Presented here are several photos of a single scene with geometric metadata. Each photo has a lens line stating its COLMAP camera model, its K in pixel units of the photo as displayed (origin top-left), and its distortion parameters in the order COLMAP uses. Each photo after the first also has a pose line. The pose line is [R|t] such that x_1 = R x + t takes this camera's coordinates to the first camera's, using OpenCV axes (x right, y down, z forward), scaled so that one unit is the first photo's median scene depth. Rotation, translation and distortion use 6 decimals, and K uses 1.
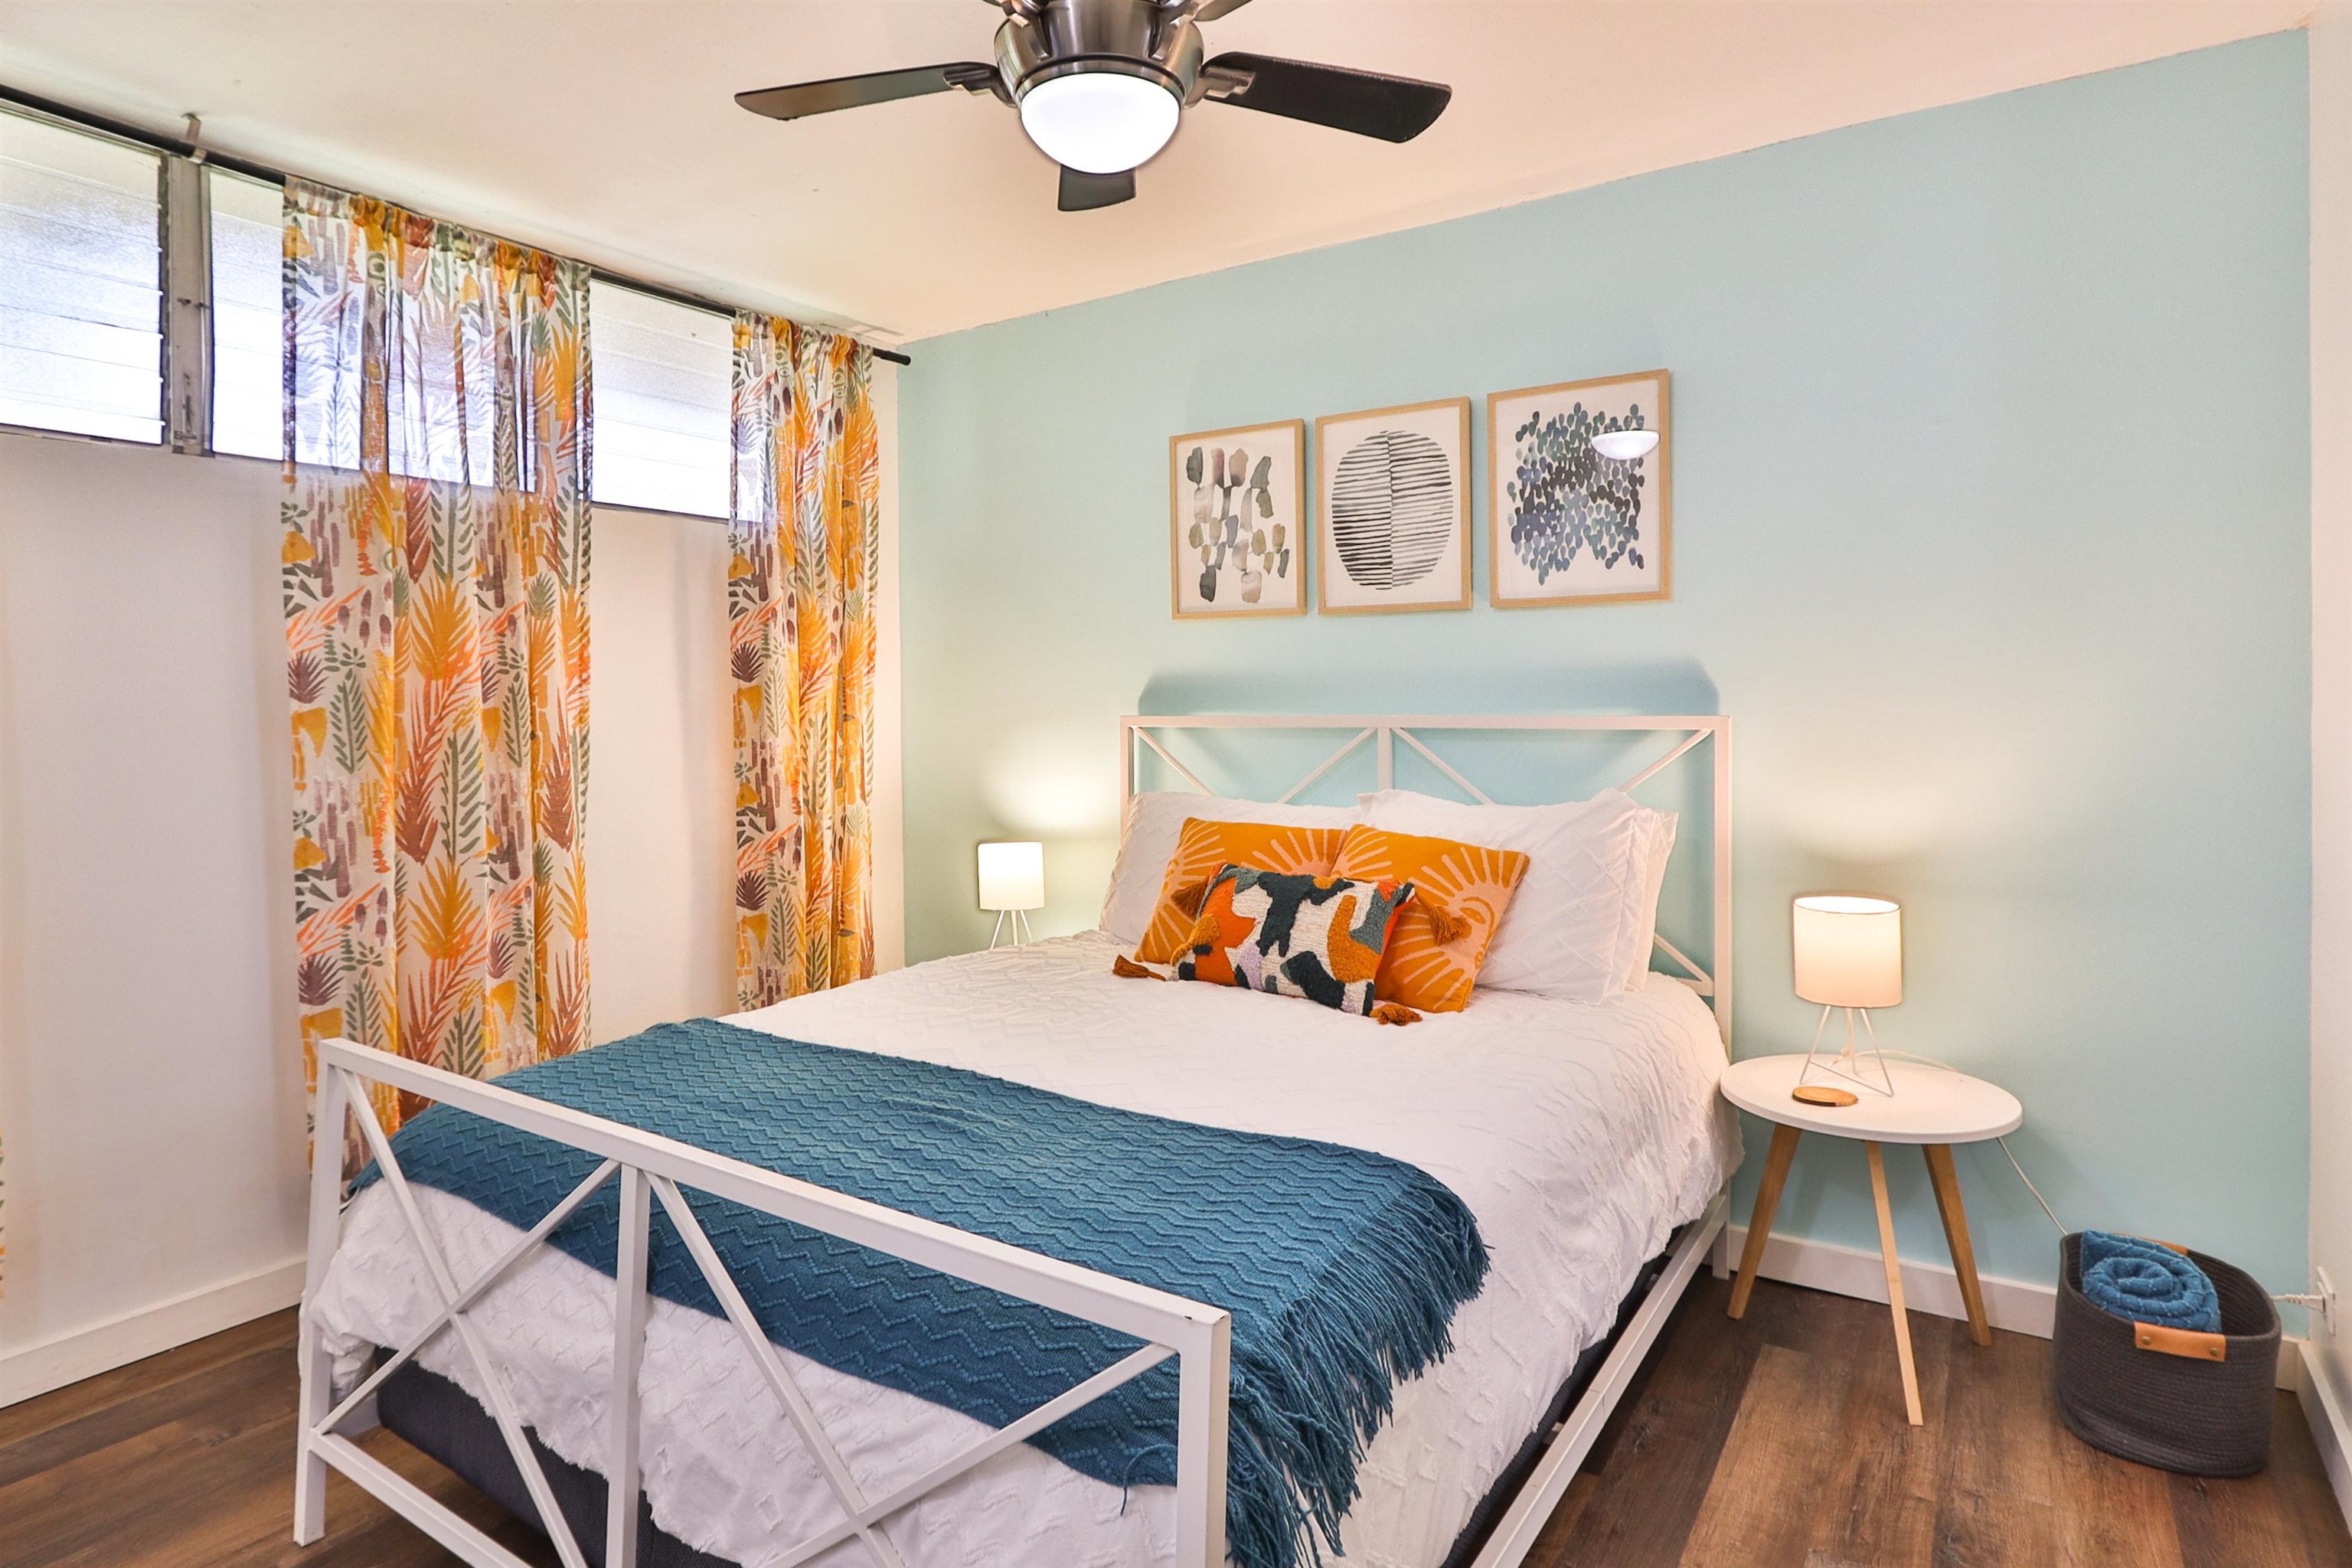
lens RADIAL K [[1294.6, 0, 1106.6], [0, 1294.6, 720.9], [0, 0, 1]] dist [-0.004250, -0.000103]
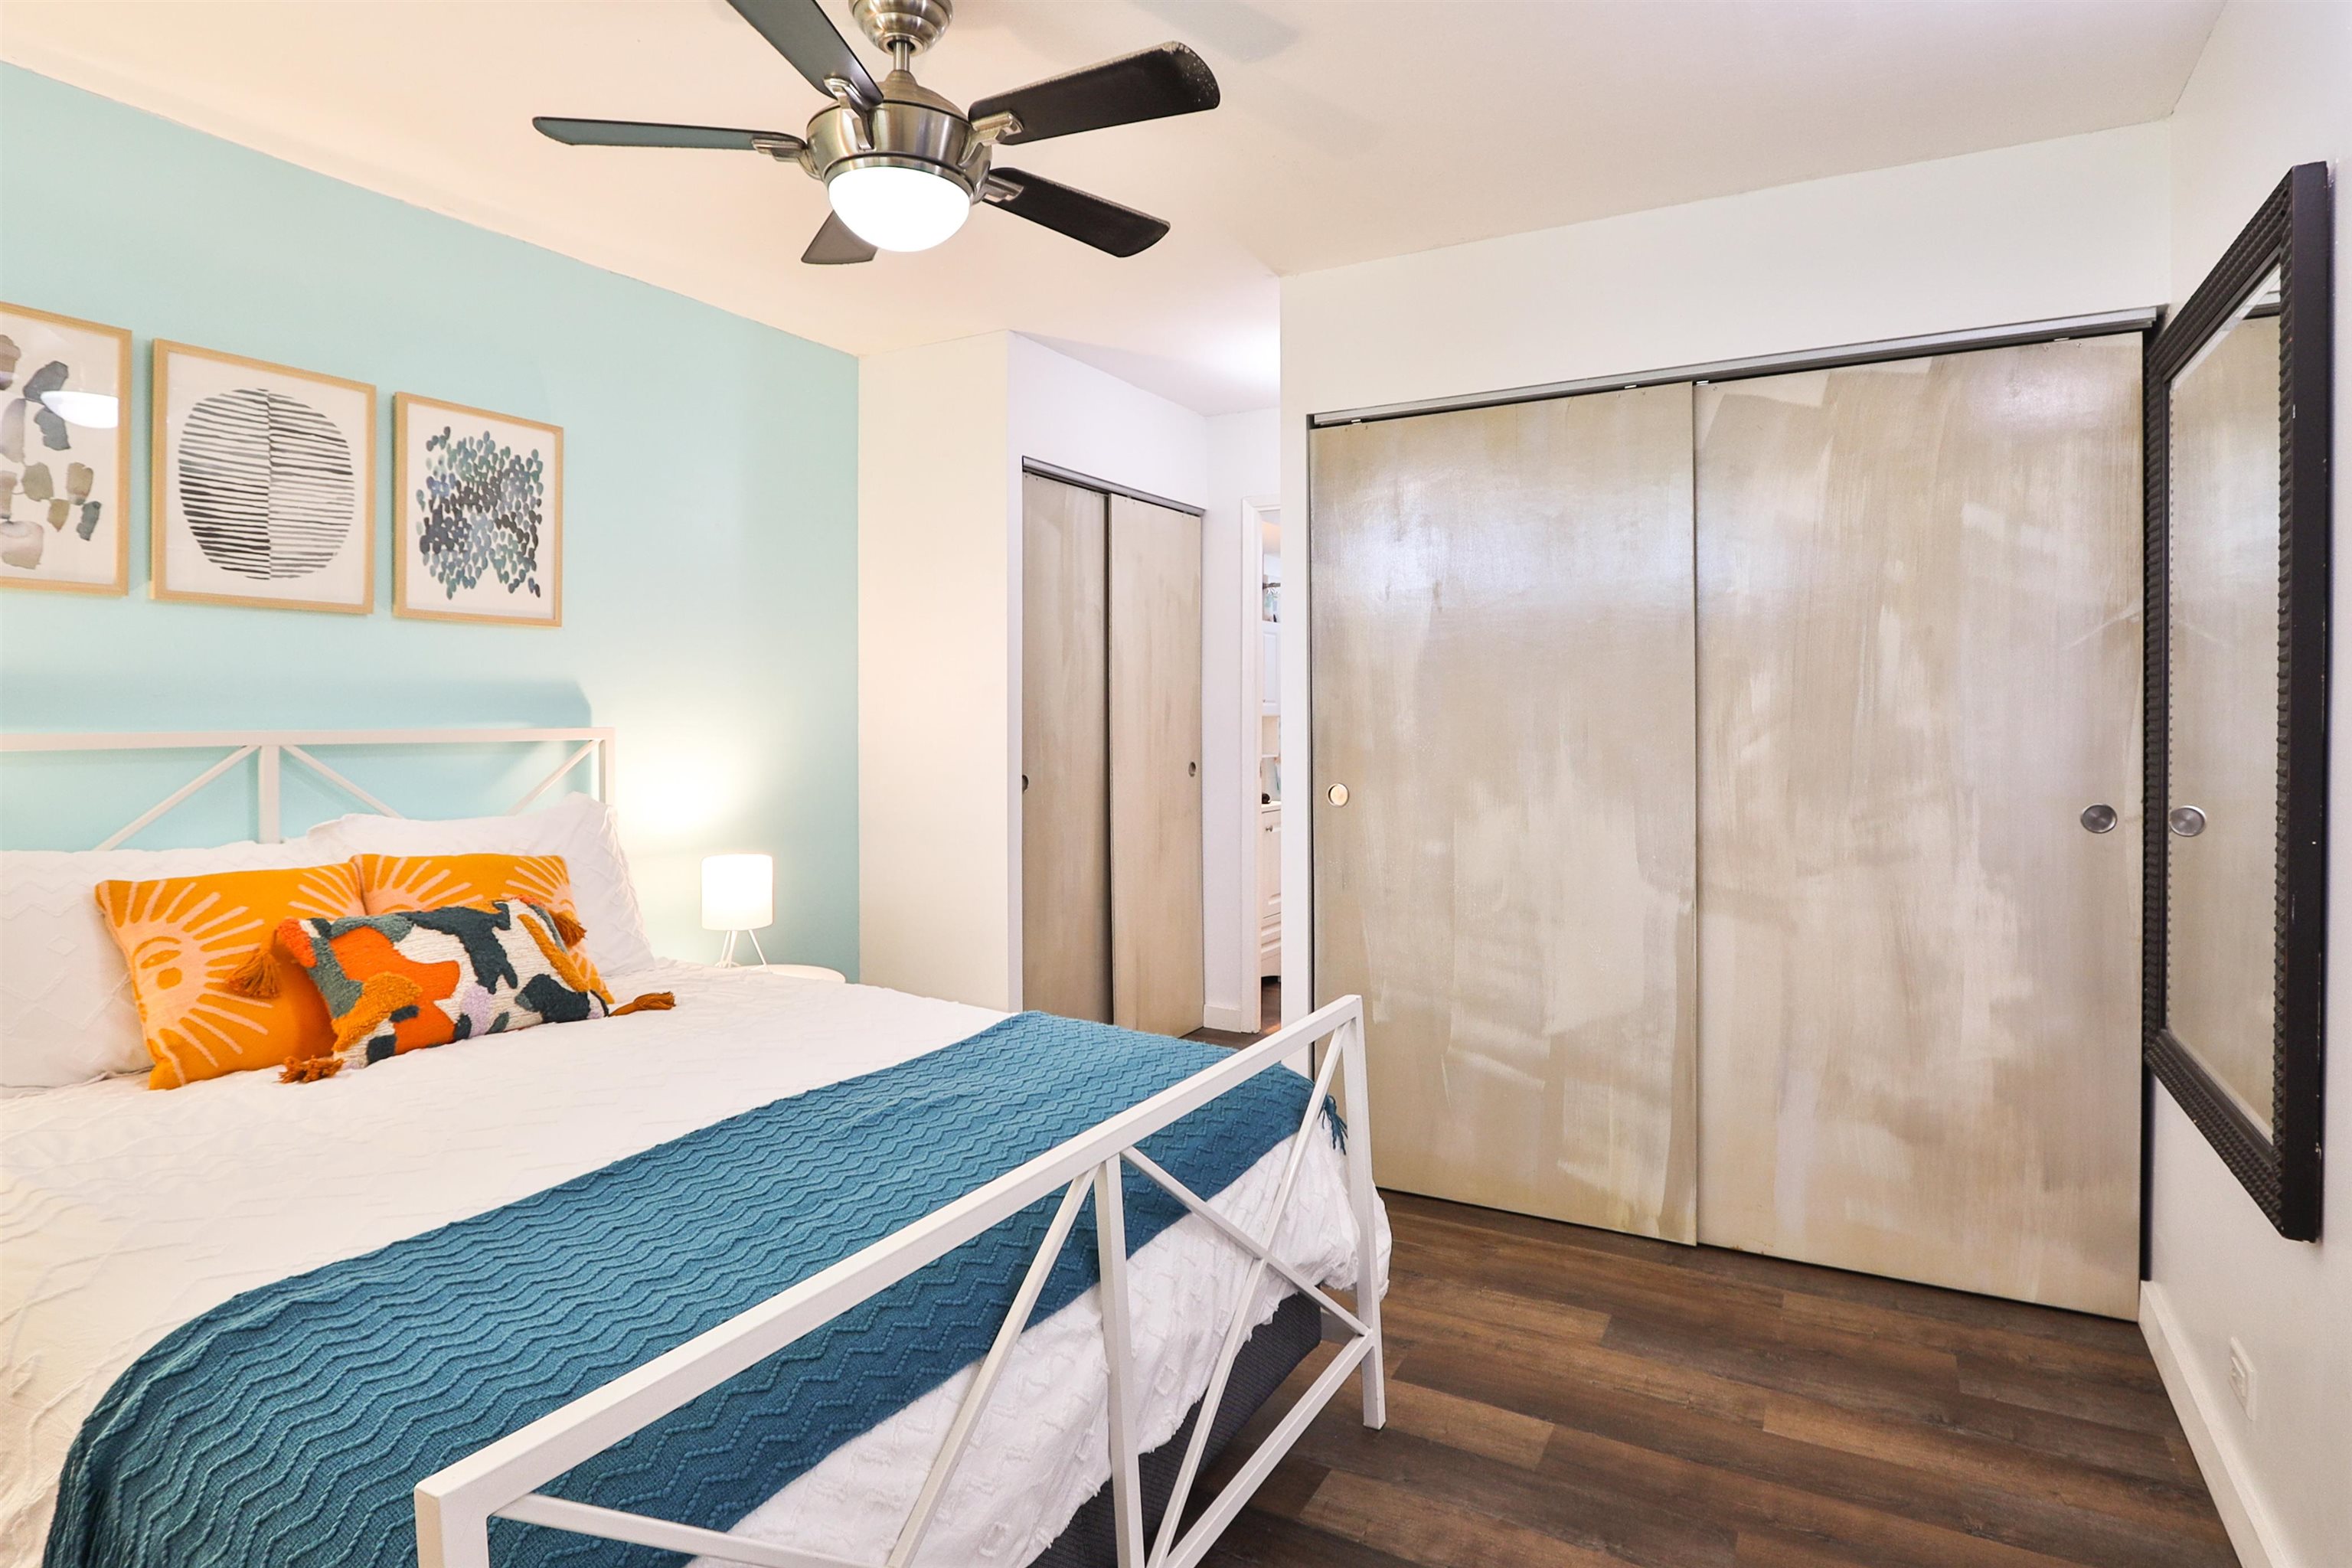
lens RADIAL K [[1273.8, 0, 1180.8], [0, 1273.8, 752.7], [0, 0, 1]] dist [-0.013429, 0.000343]
pose [[-0.115615, -0.022118, 0.993048, -0.718080], [0.017330, 0.999555, 0.024280, 0.000224], [-0.993143, 0.020016, -0.115181, 0.553184]]
